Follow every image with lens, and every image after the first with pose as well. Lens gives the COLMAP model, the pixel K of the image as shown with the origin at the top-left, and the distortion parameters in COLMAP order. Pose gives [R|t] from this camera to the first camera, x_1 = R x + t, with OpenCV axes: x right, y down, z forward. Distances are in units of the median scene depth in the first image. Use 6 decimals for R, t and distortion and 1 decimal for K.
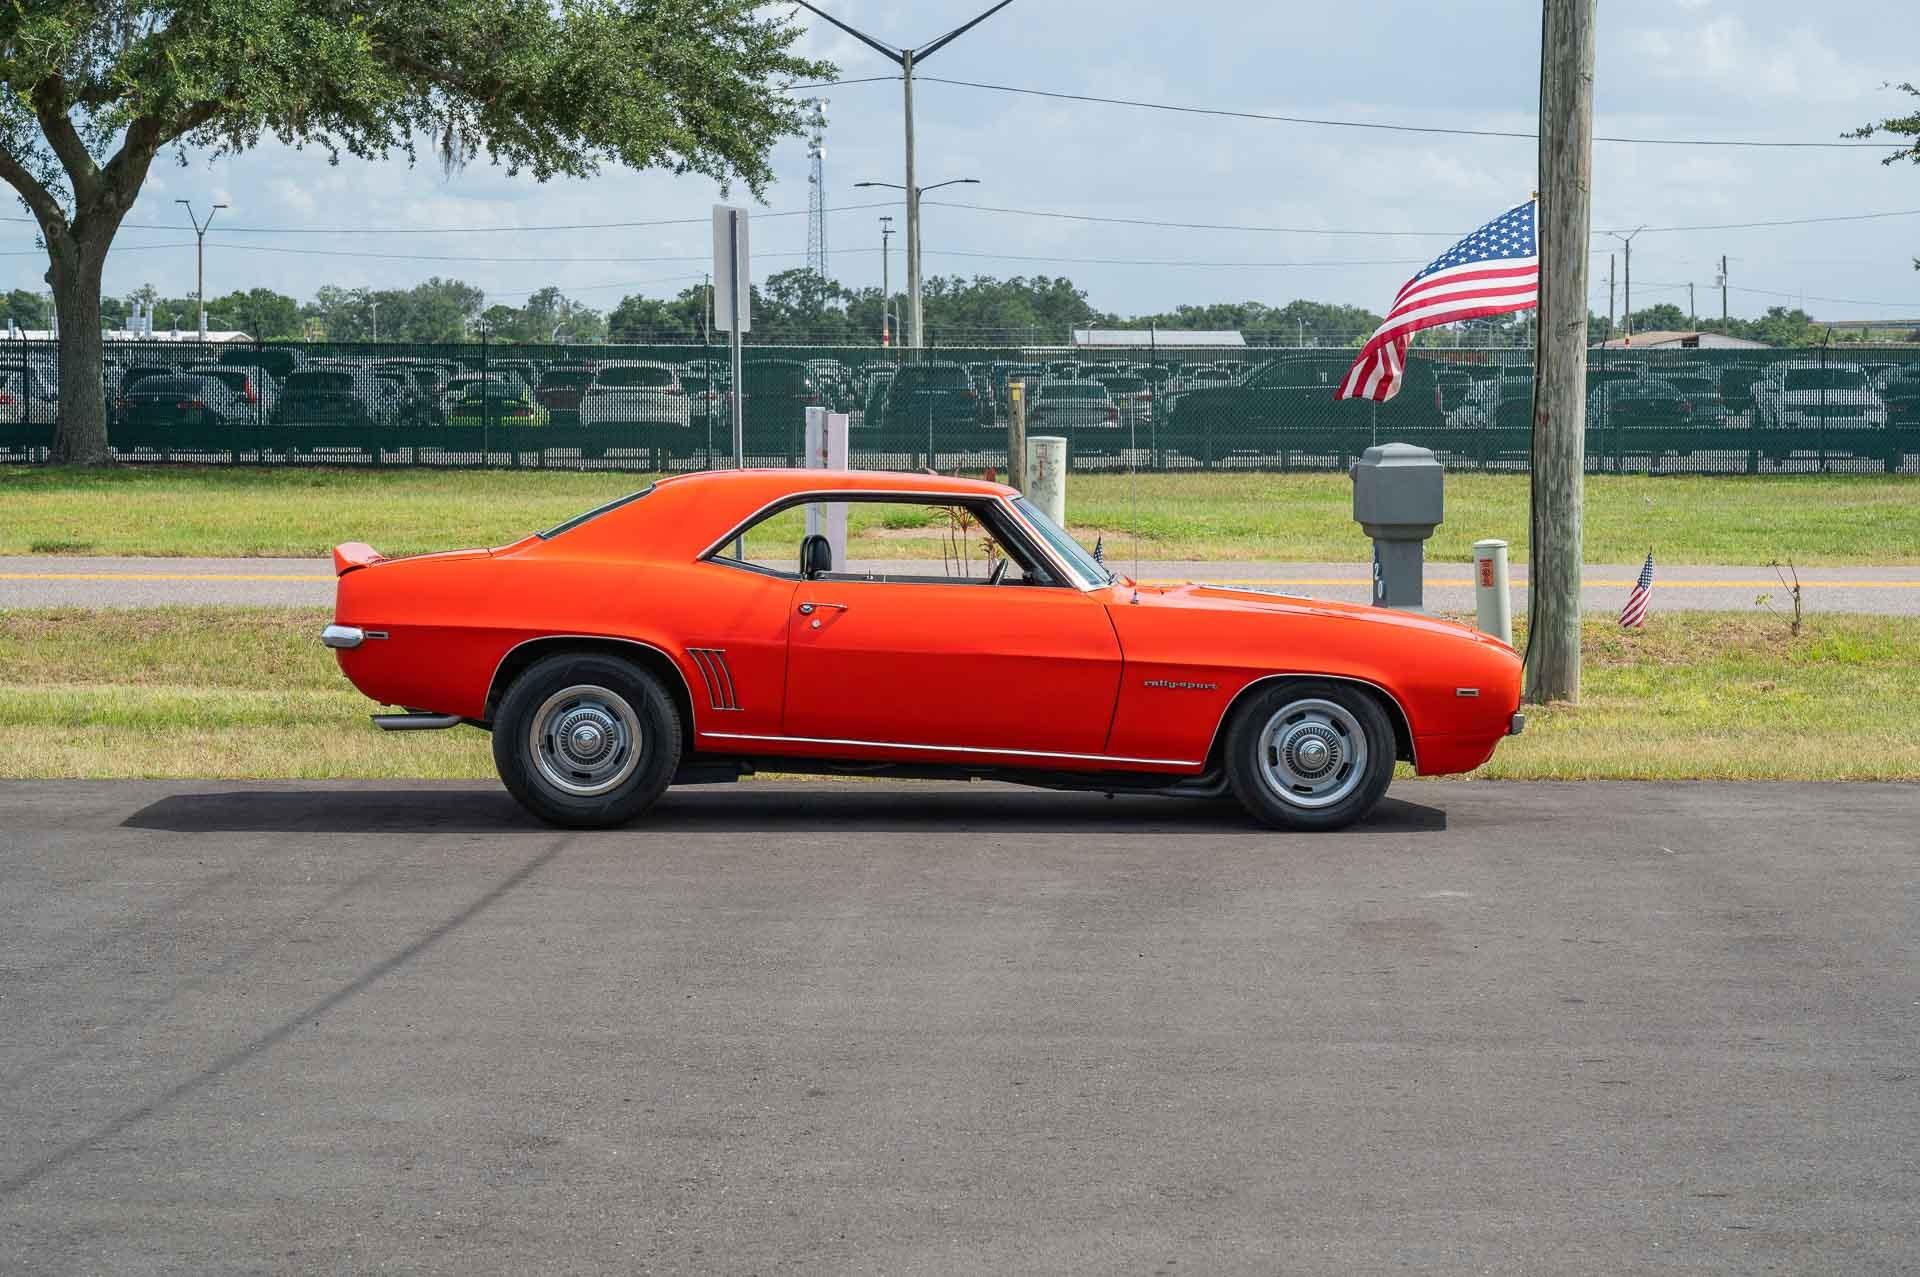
lens RADIAL K [[3919.0, 0, 956.1], [0, 3919.0, 634.9], [0, 0, 1]] dist [0.018005, 0.000000]
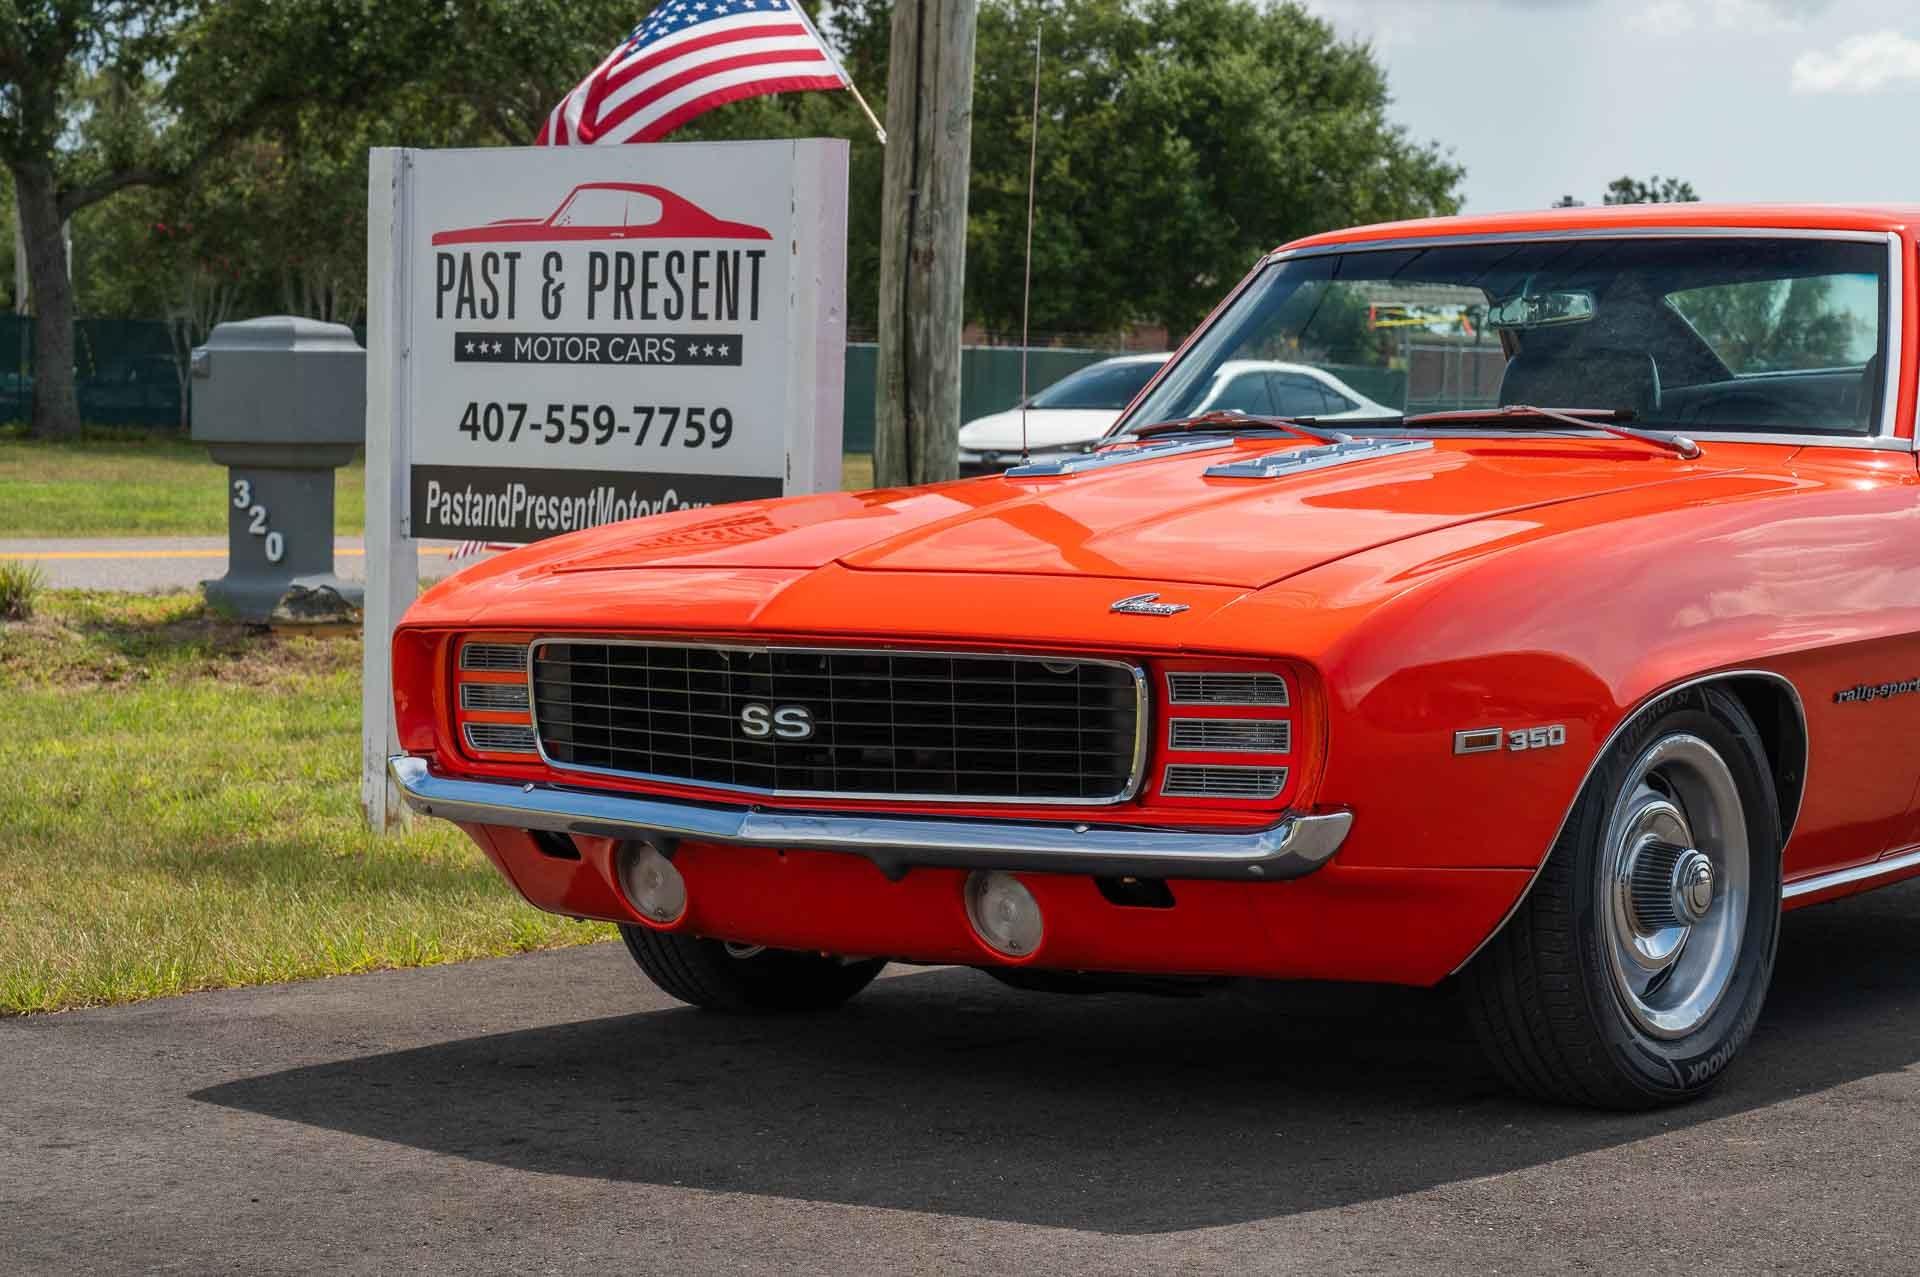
lens RADIAL K [[3919.0, 0, 966.2], [0, 3919.0, 623.8], [0, 0, 1]] dist [0.018005, 0.000000]
pose [[0.689493, -0.028627, 0.723726, -0.173382], [0.035199, 0.999362, 0.005997, 0.000524], [-0.723436, 0.021340, 0.690061, 0.307856]]
